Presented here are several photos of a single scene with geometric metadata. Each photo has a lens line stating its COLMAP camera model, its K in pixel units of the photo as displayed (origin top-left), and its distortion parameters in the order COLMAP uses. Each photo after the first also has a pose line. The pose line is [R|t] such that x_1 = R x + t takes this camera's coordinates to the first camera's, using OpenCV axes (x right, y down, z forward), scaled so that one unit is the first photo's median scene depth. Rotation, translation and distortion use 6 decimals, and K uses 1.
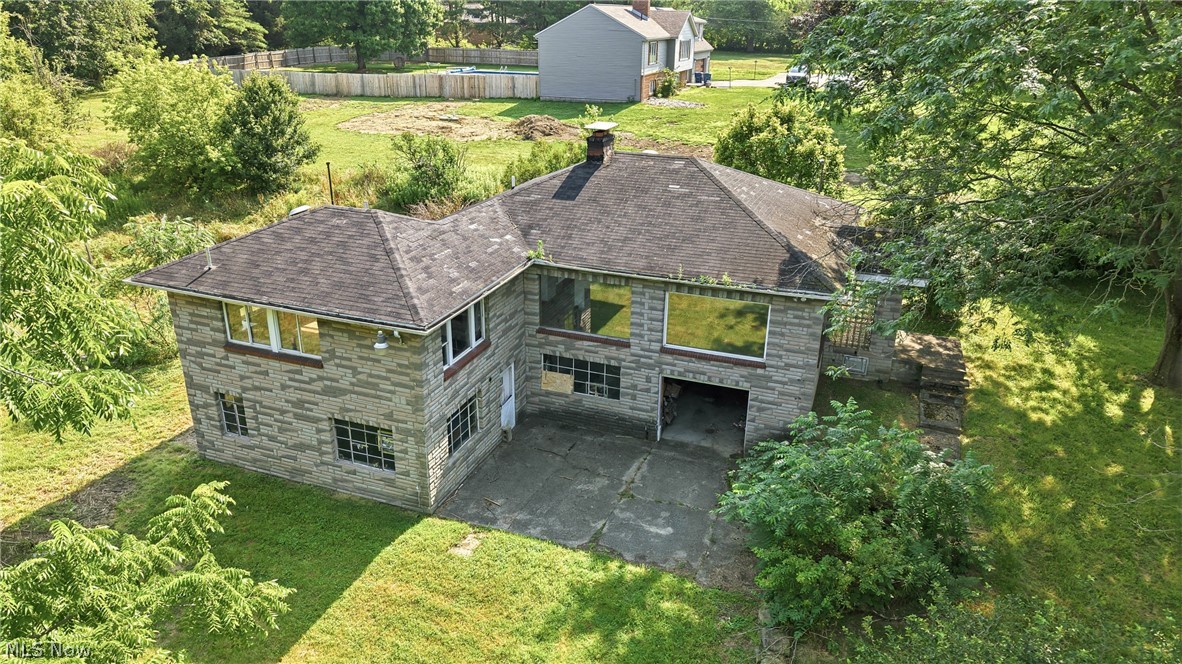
lens RADIAL K [[783.4, 0, 588.2], [0, 783.4, 333.6], [0, 0, 1]] dist [0.046041, -0.053113]
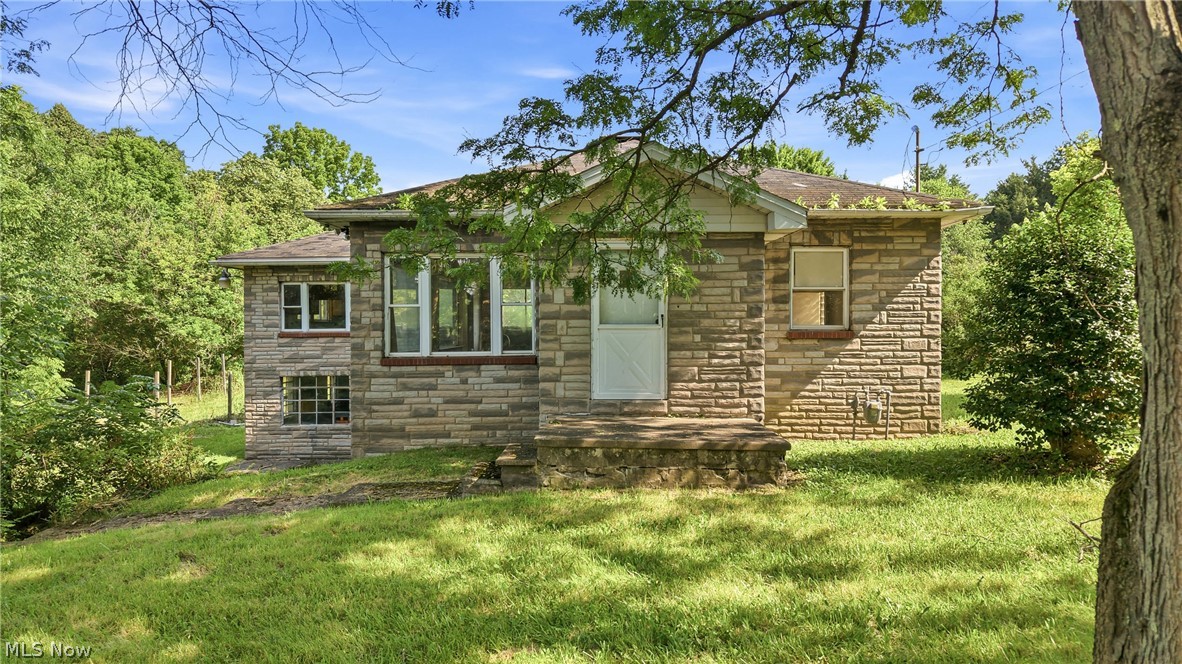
lens RADIAL K [[783.4, 0, 595.5], [0, 783.4, 331.3], [0, 0, 1]] dist [0.046041, -0.053113]
pose [[0.329141, -0.009910, -0.944229, 0.929938], [-0.356689, 0.924557, -0.134039, 0.042839], [0.874322, 0.380914, 0.300775, 0.987224]]
